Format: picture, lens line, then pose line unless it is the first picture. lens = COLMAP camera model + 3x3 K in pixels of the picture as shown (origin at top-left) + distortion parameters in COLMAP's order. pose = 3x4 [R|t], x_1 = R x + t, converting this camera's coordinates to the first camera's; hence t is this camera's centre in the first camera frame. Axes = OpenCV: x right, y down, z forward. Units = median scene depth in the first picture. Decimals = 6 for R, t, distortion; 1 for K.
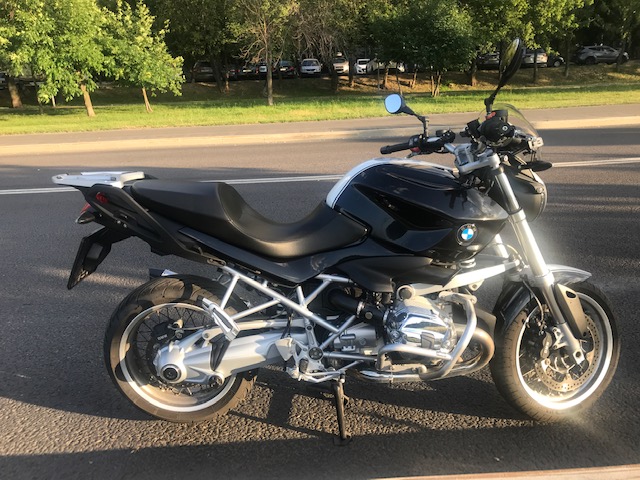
lens RADIAL K [[532.0, 0, 320.0], [0, 532.0, 240.0], [0, 0, 1]] dist [-0.002124, 0.003744]
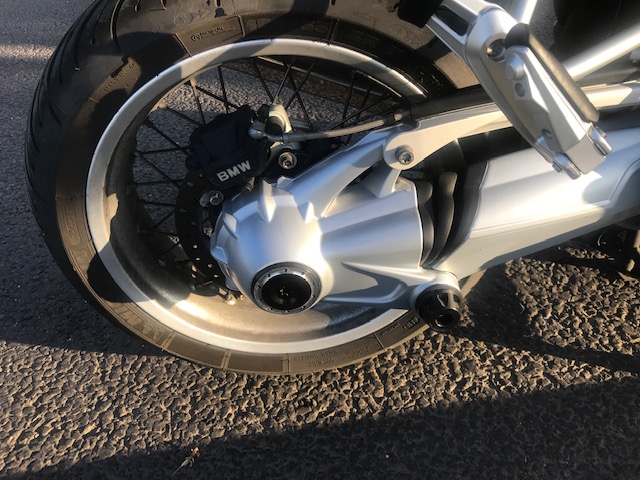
lens RADIAL K [[535.5, 0, 320.0], [0, 535.5, 240.0], [0, 0, 1]] dist [0.002132, -0.002813]
pose [[0.995727, -0.083794, 0.038818, -0.265419], [0.061798, 0.916955, 0.394175, 0.107828], [-0.068624, -0.390091, 0.918215, 0.725147]]
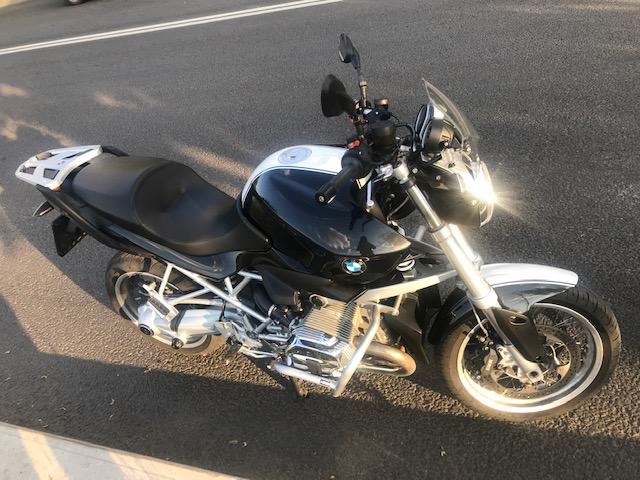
lens RADIAL K [[535.5, 0, 320.0], [0, 535.5, 240.0], [0, 0, 1]] dist [0.002132, -0.002813]
pose [[0.919374, 0.081618, -0.384824, 0.490752], [0.082797, 0.916179, 0.392123, -0.348749], [0.384572, -0.392370, 0.835554, 0.243502]]
